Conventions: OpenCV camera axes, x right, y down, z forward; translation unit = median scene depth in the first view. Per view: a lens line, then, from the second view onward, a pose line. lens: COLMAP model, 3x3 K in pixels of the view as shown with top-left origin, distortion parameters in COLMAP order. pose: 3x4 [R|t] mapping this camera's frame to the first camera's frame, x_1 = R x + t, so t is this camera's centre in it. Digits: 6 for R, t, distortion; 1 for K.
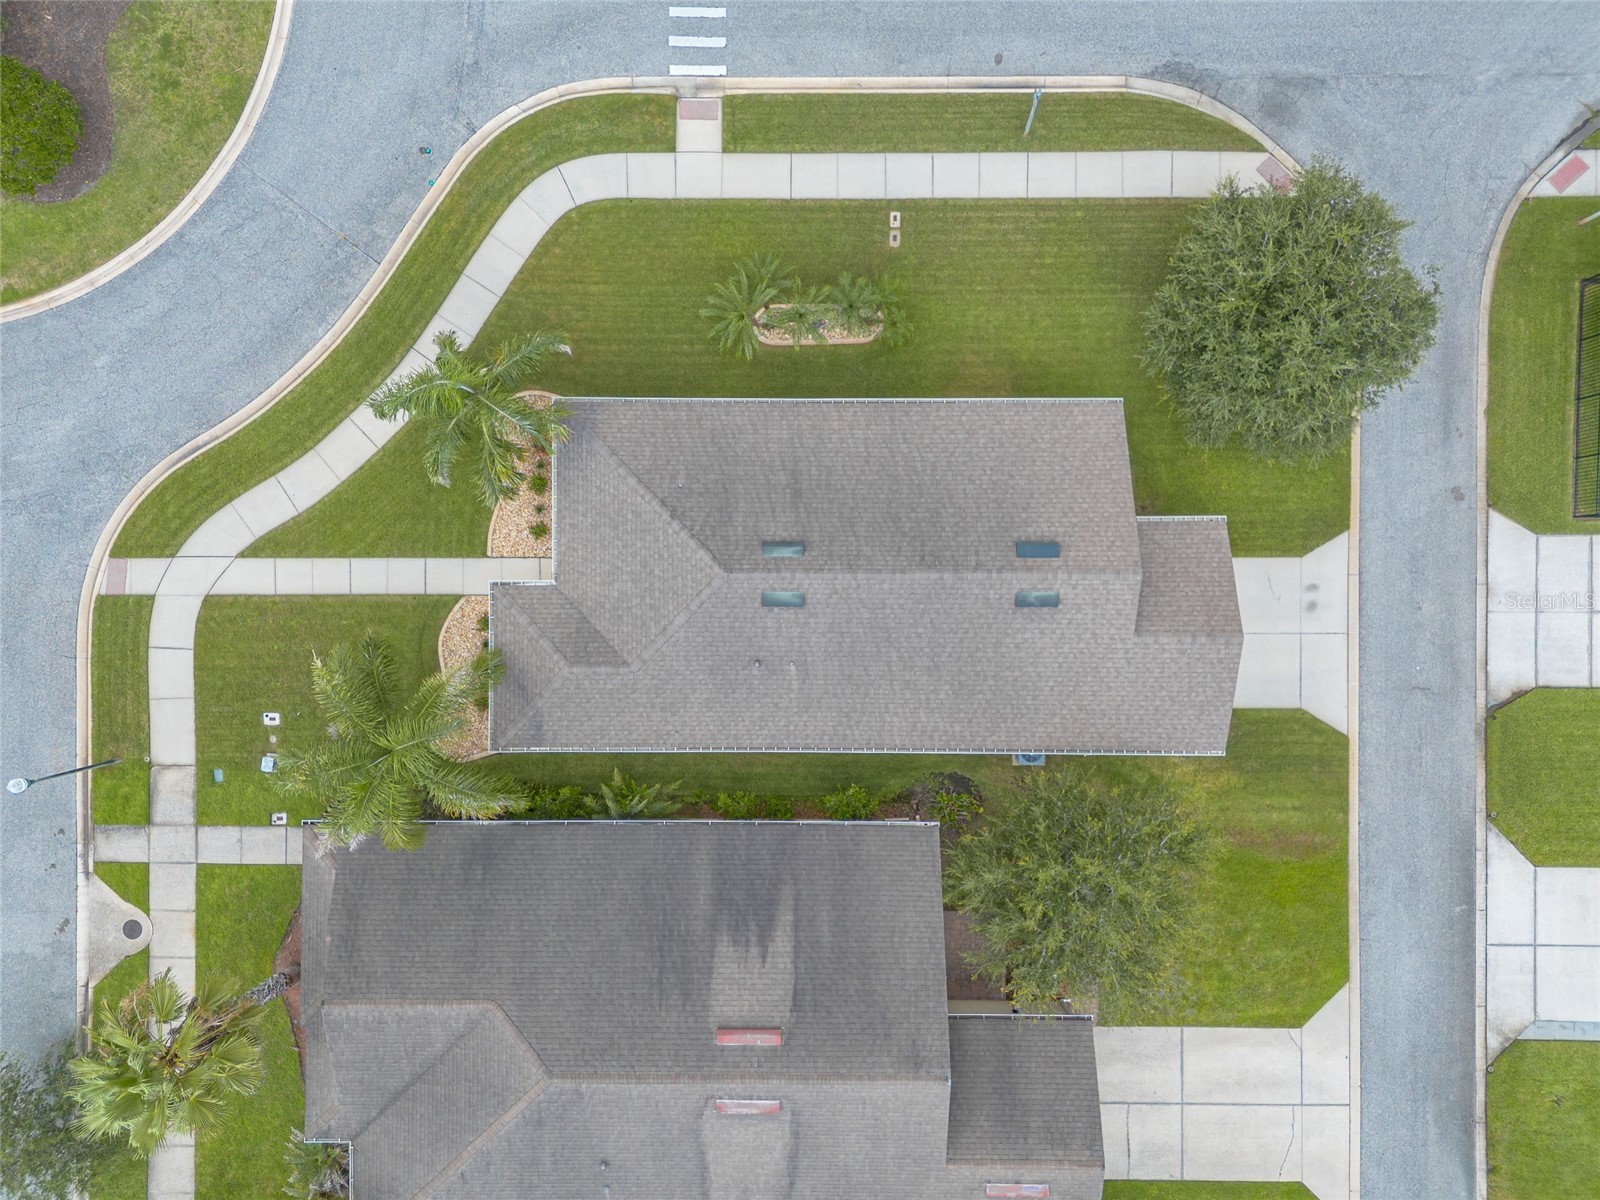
lens RADIAL K [[1128.0, 0, 800.2], [0, 1128.0, 608.1], [0, 0, 1]] dist [0.085546, -0.082670]
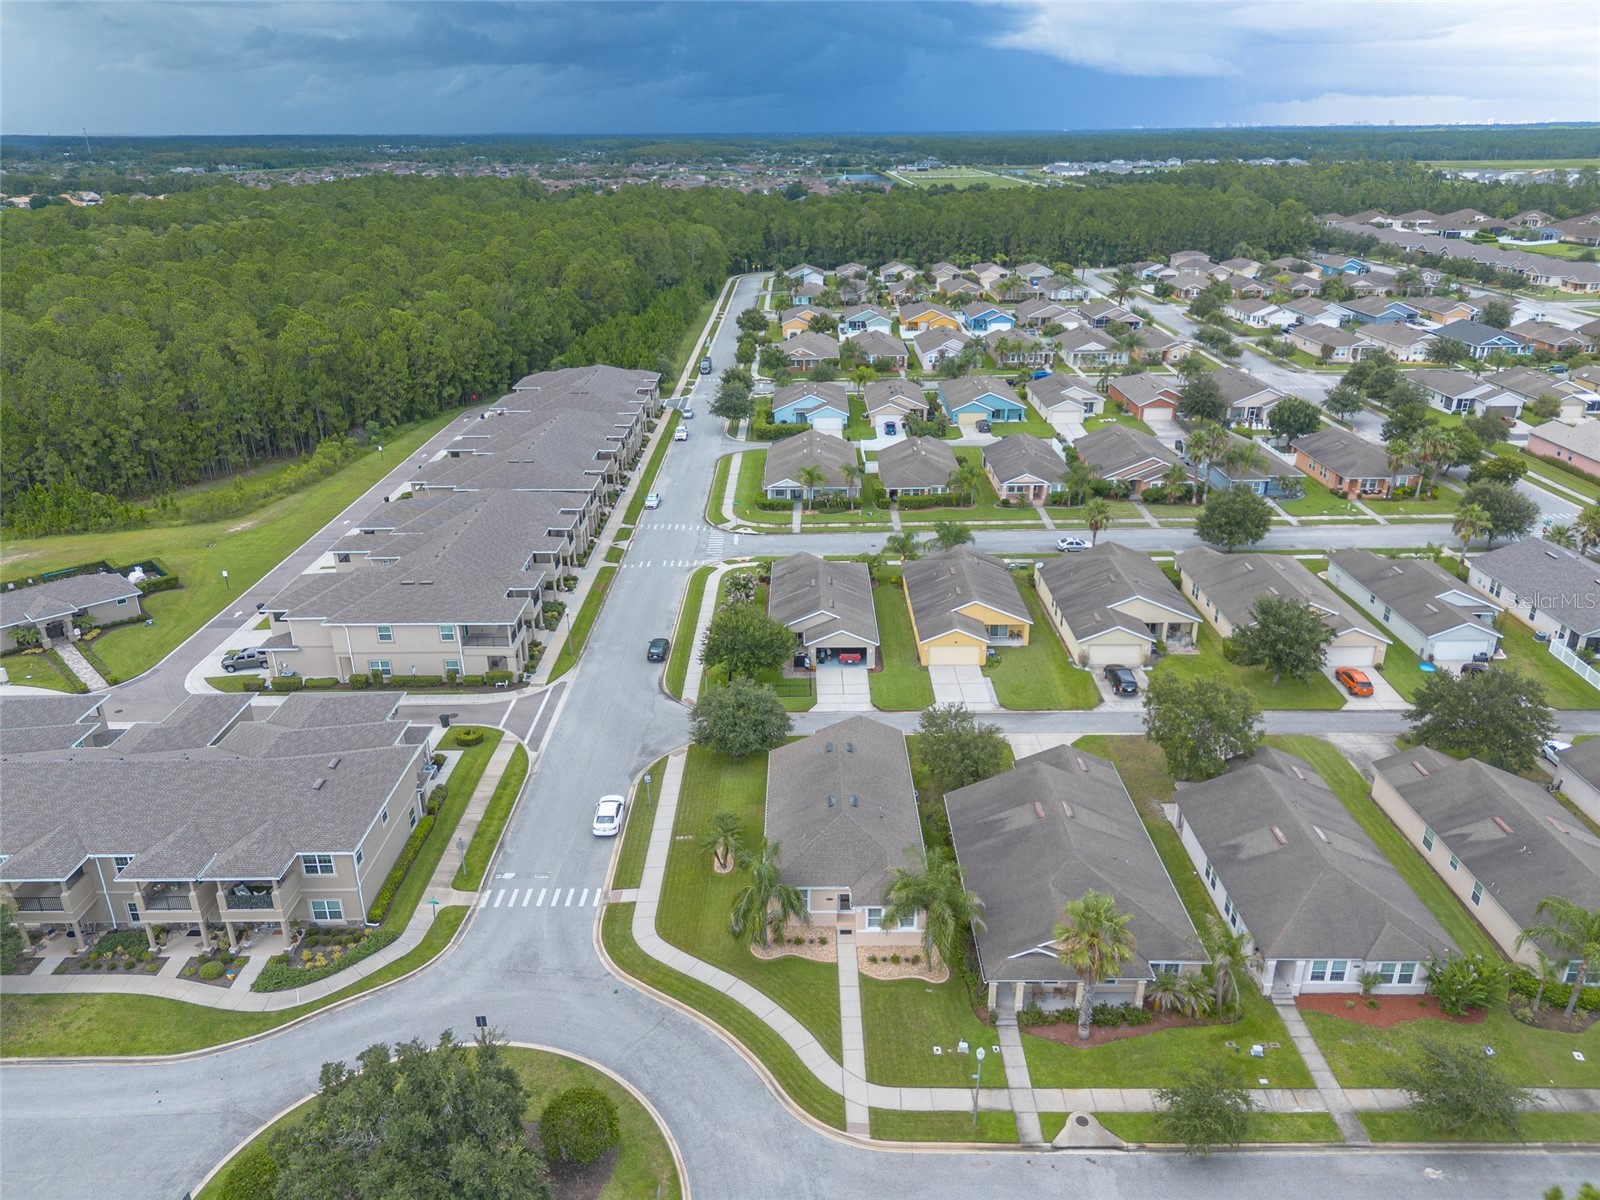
lens RADIAL K [[1128.0, 0, 800.2], [0, 1128.0, 608.1], [0, 0, 1]] dist [0.085546, -0.082670]
pose [[-0.001998, -0.379699, 0.925108, -1.787061], [0.999885, -0.014646, -0.003852, -0.090683], [0.015012, 0.924994, 0.379685, -0.250476]]
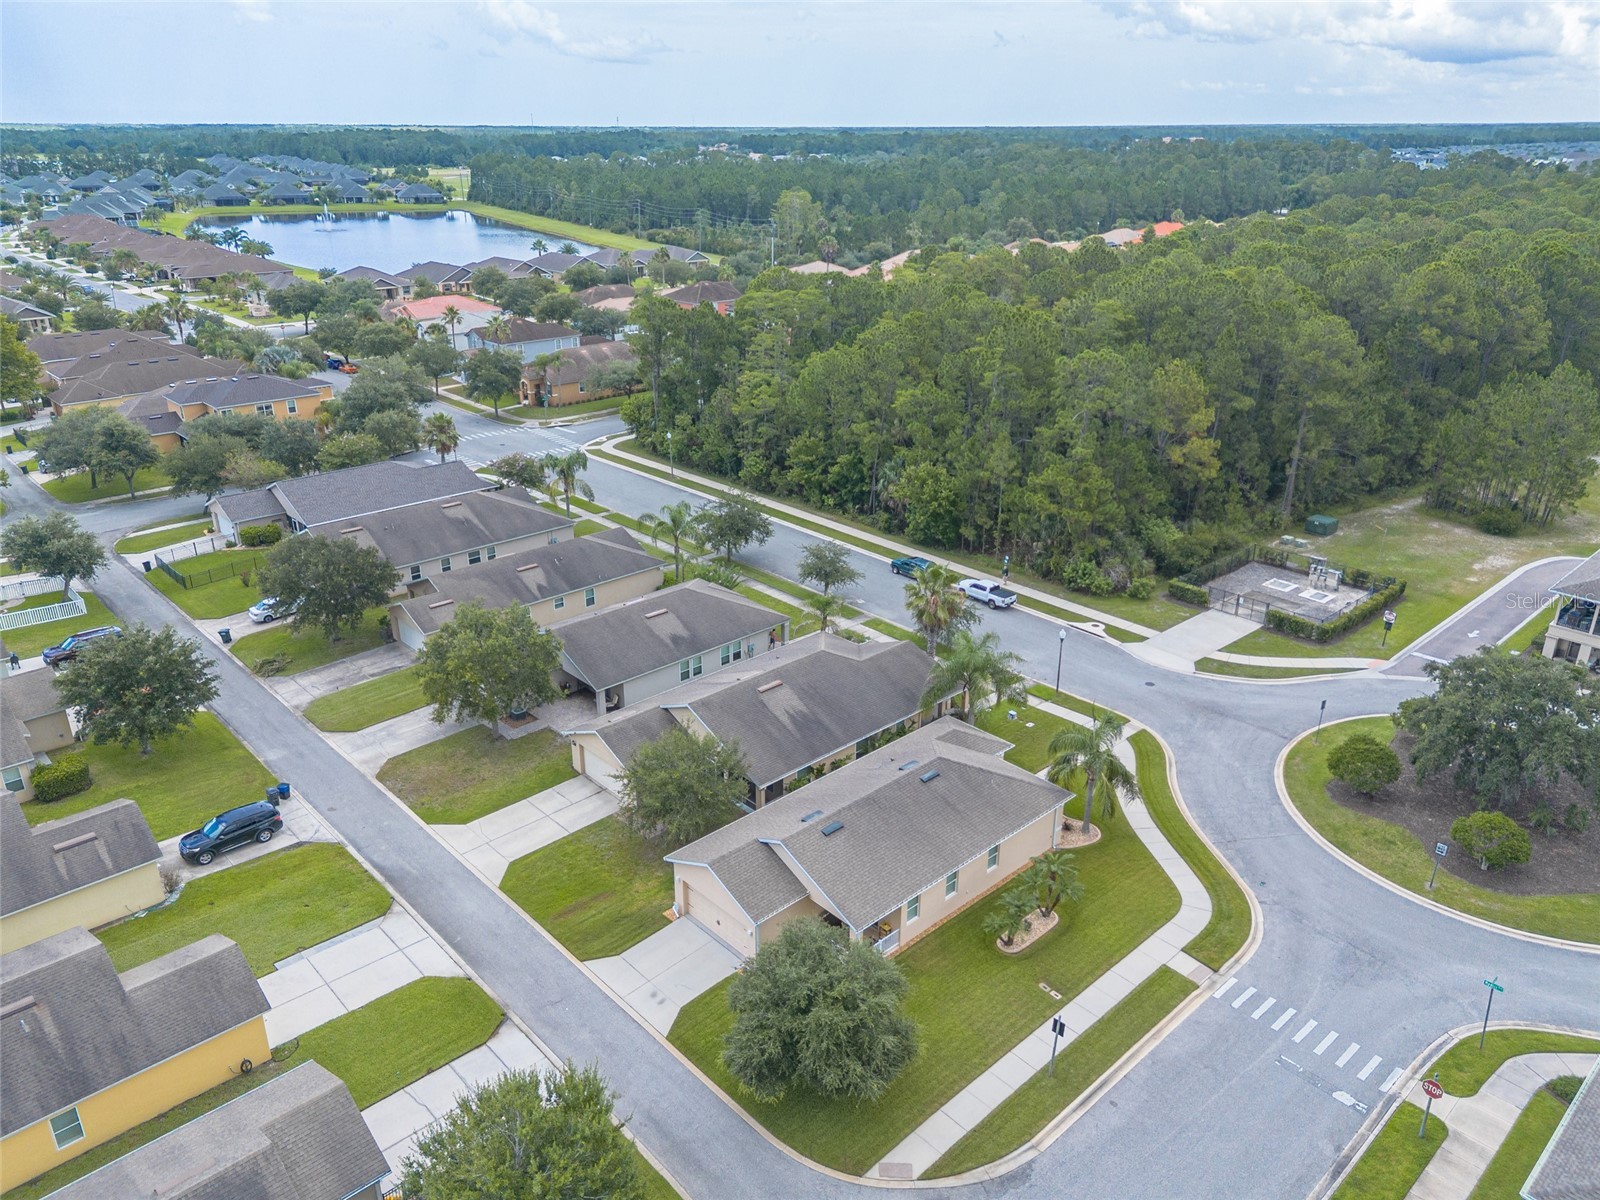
lens RADIAL K [[1138.7, 0, 796.7], [0, 1138.7, 607.8], [0, 0, 1]] dist [0.086069, -0.091209]
pose [[-0.730628, 0.270937, -0.626718, 1.079377], [-0.682775, -0.288631, 0.671201, -0.939323], [0.000963, 0.918306, 0.395871, -0.005433]]
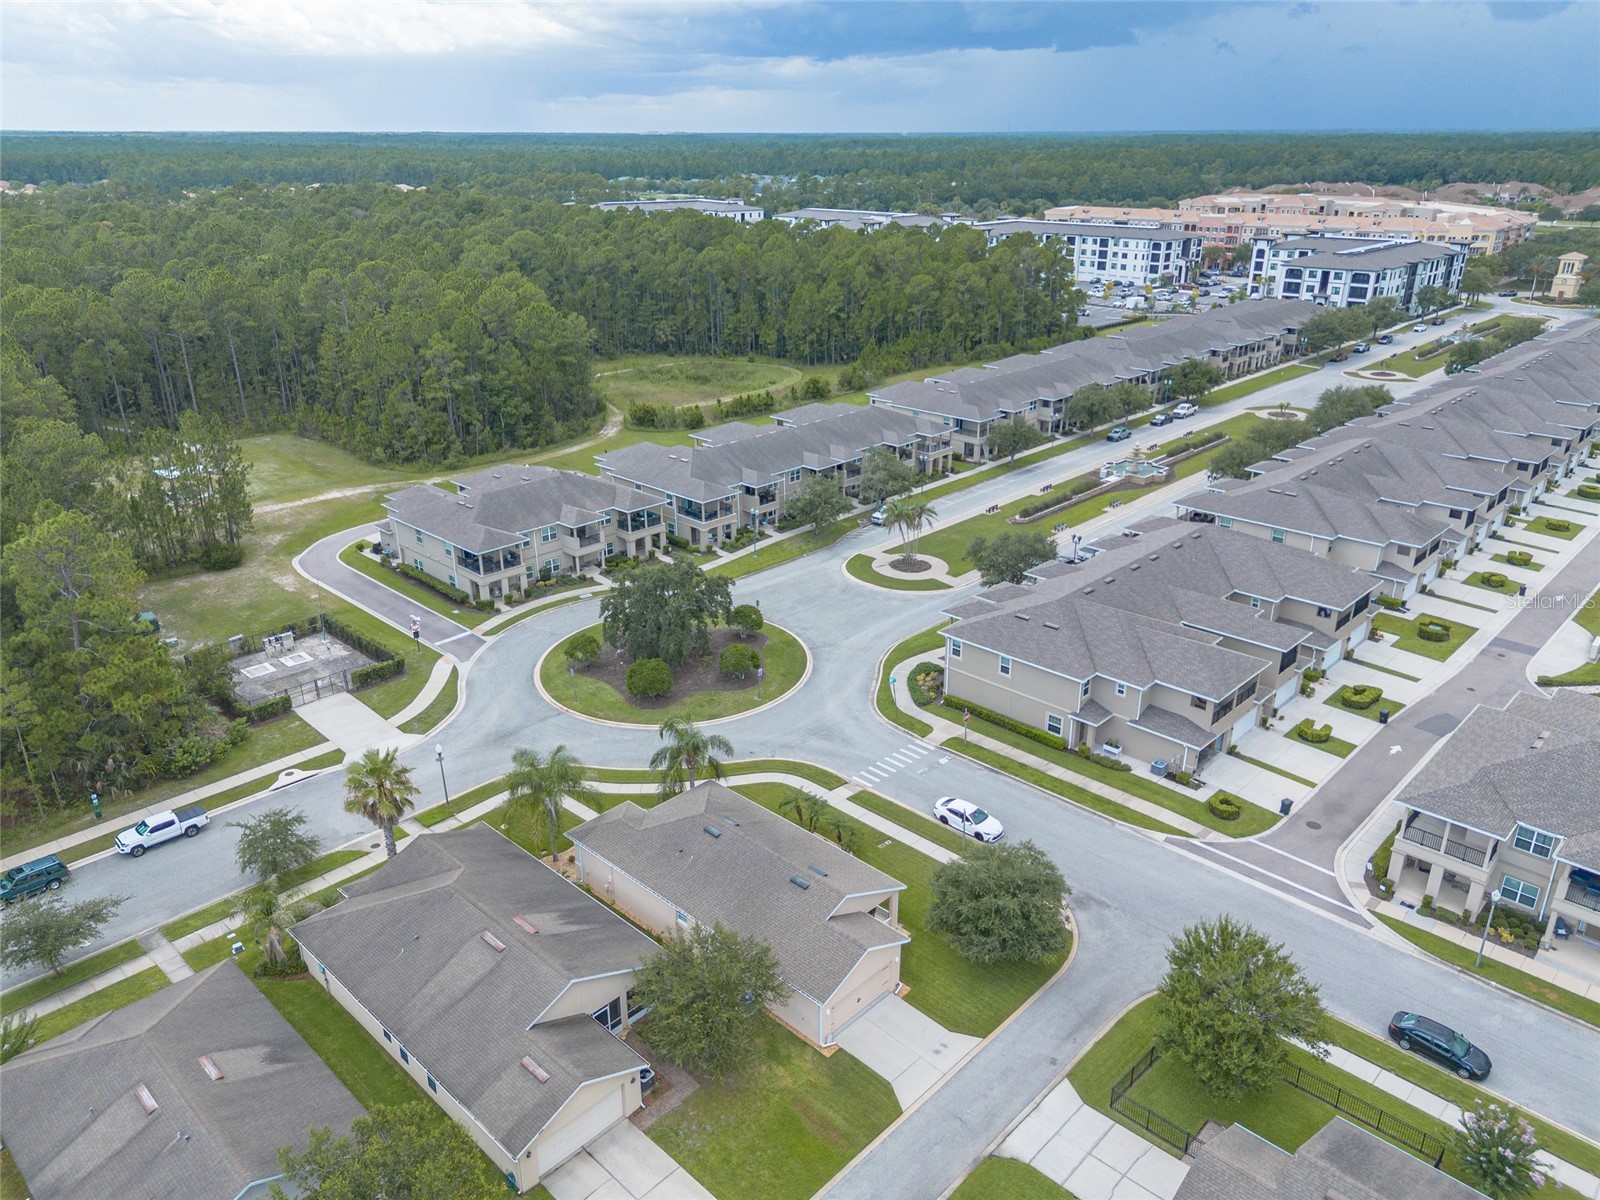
lens RADIAL K [[1128.0, 0, 800.2], [0, 1128.0, 608.1], [0, 0, 1]] dist [0.085546, -0.082670]
pose [[0.726066, 0.271468, -0.631769, 1.138866], [-0.687564, 0.274427, -0.672269, 1.019828], [-0.009125, 0.922494, 0.385904, -0.173821]]
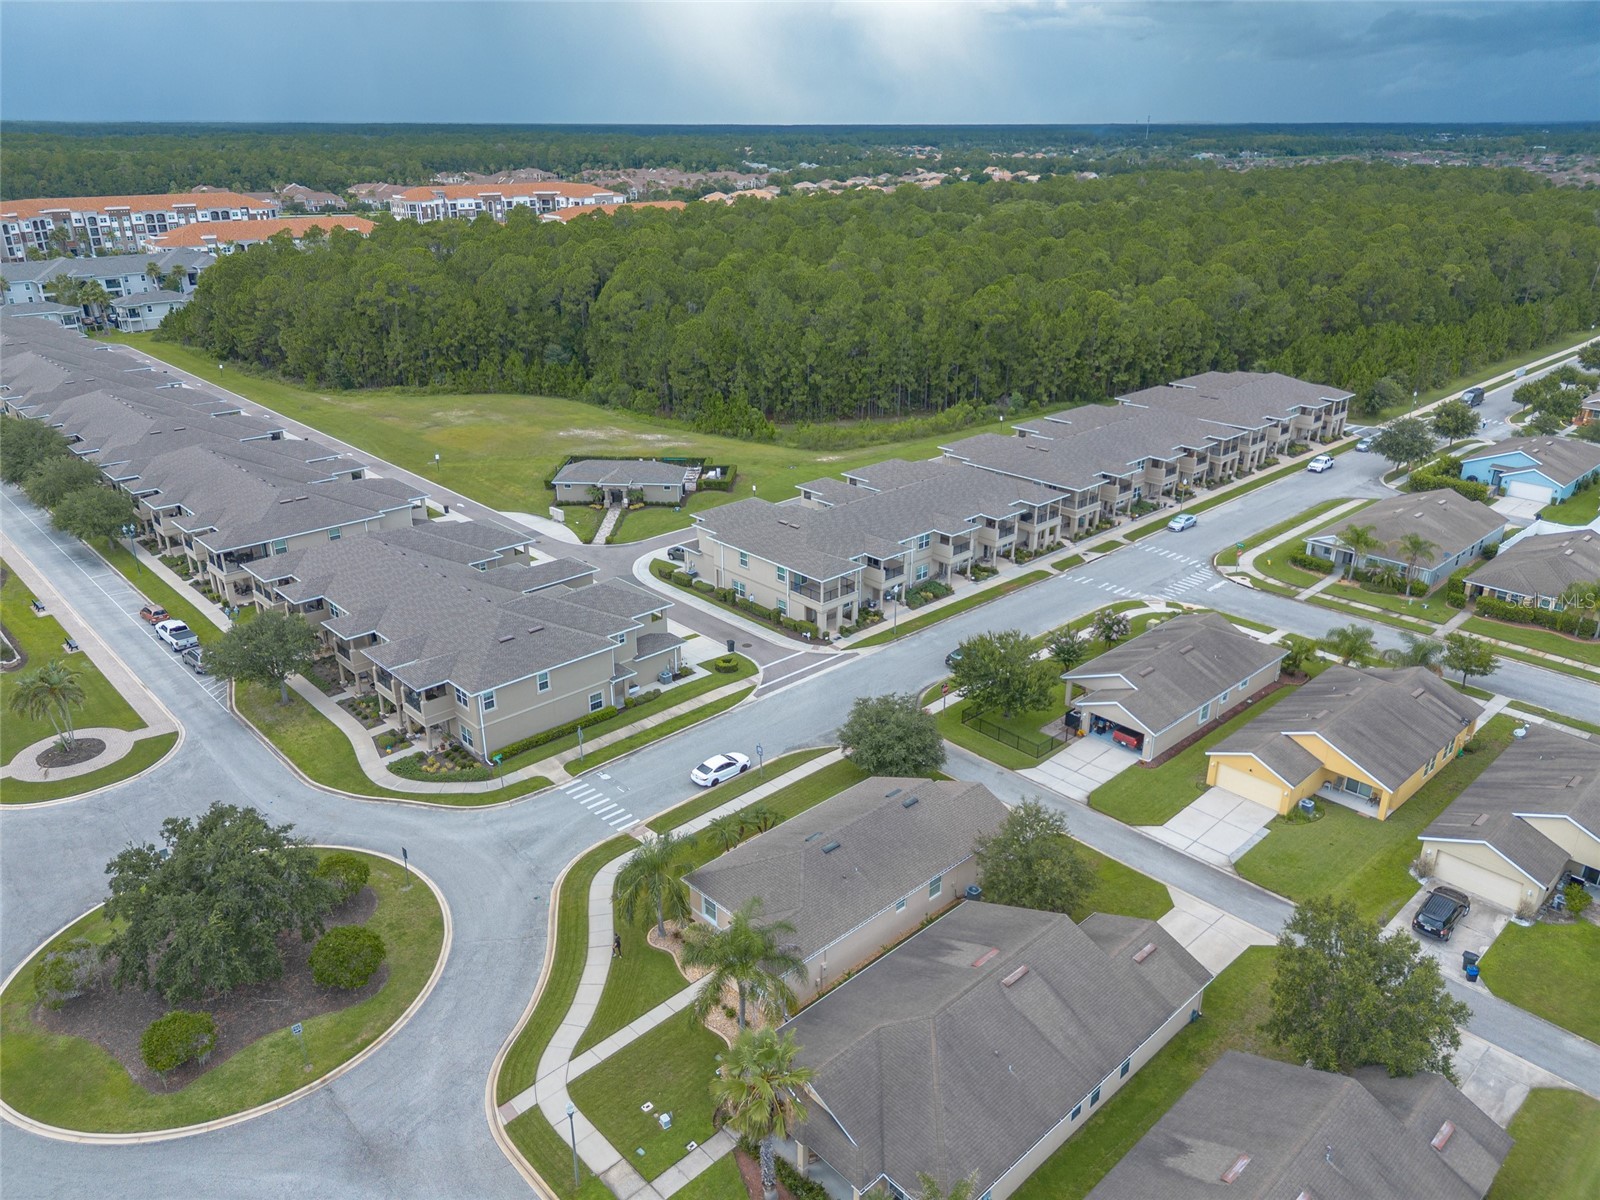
lens RADIAL K [[1138.7, 0, 796.7], [0, 1138.7, 607.8], [0, 0, 1]] dist [0.086069, -0.091209]
pose [[0.725884, -0.259853, 0.636843, -1.132857], [0.687816, 0.276329, -0.671232, 1.091585], [-0.001556, 0.925267, 0.379314, -0.202374]]
